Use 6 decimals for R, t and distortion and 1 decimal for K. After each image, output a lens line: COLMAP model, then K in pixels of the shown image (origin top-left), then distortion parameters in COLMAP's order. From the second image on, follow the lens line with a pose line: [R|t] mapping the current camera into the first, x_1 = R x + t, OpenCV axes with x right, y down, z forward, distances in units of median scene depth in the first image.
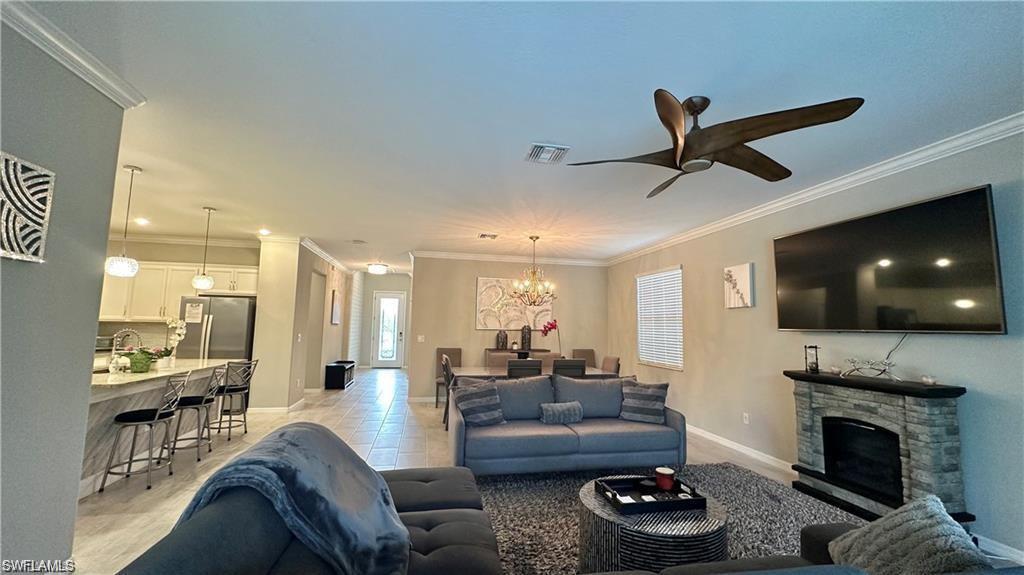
lens RADIAL K [[408.0, 0, 509.0], [0, 408.0, 286.3], [0, 0, 1]] dist [0.003369, -0.000268]
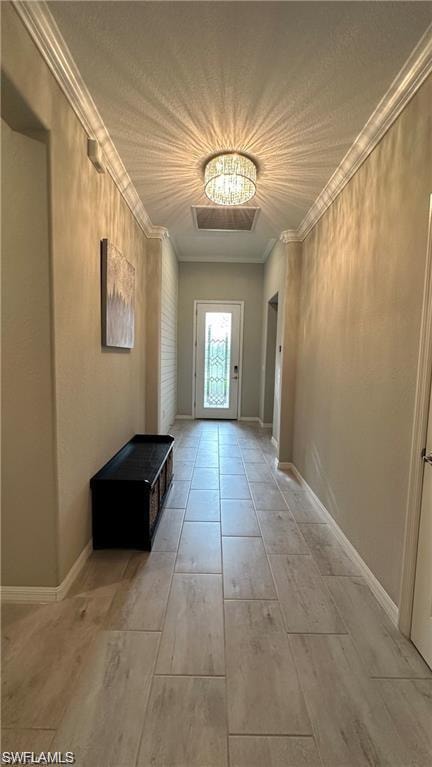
lens RADIAL K [[305.6, 0, 216.0], [0, 305.6, 382.7], [0, 0, 1]] dist [0.003369, -0.000268]
pose [[0.980300, 0.021229, -0.196368, -0.416381], [0.014411, 0.983869, 0.178310, 0.107272], [0.196986, -0.177628, 0.964181, 1.085085]]
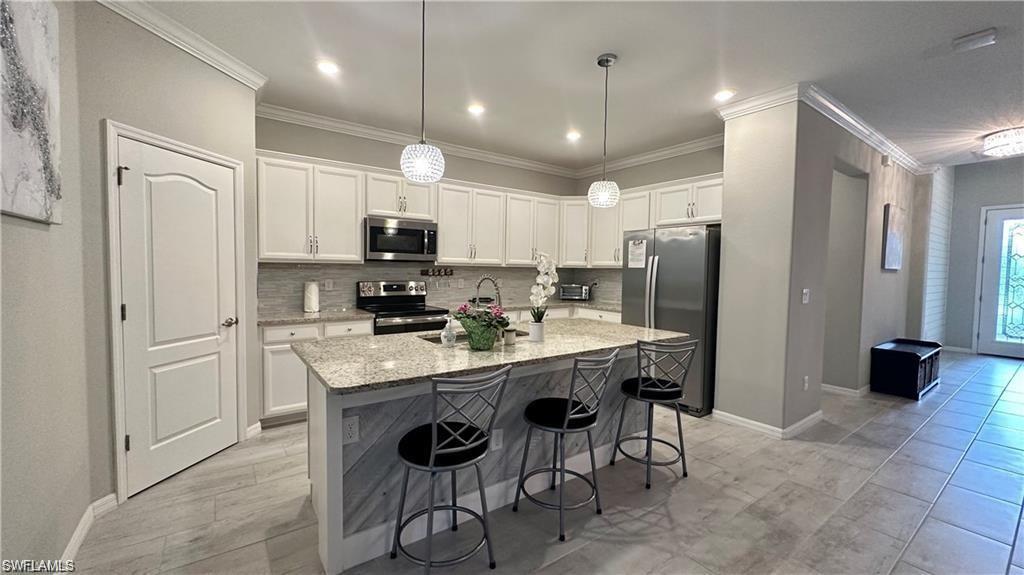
lens RADIAL K [[408.0, 0, 509.9], [0, 408.0, 288.8], [0, 0, 1]] dist [0.003369, -0.000268]
pose [[0.414678, 0.031365, -0.909428, -0.213240], [0.084156, 0.993801, 0.072648, 0.051890], [0.906069, -0.106660, 0.409467, 0.480111]]
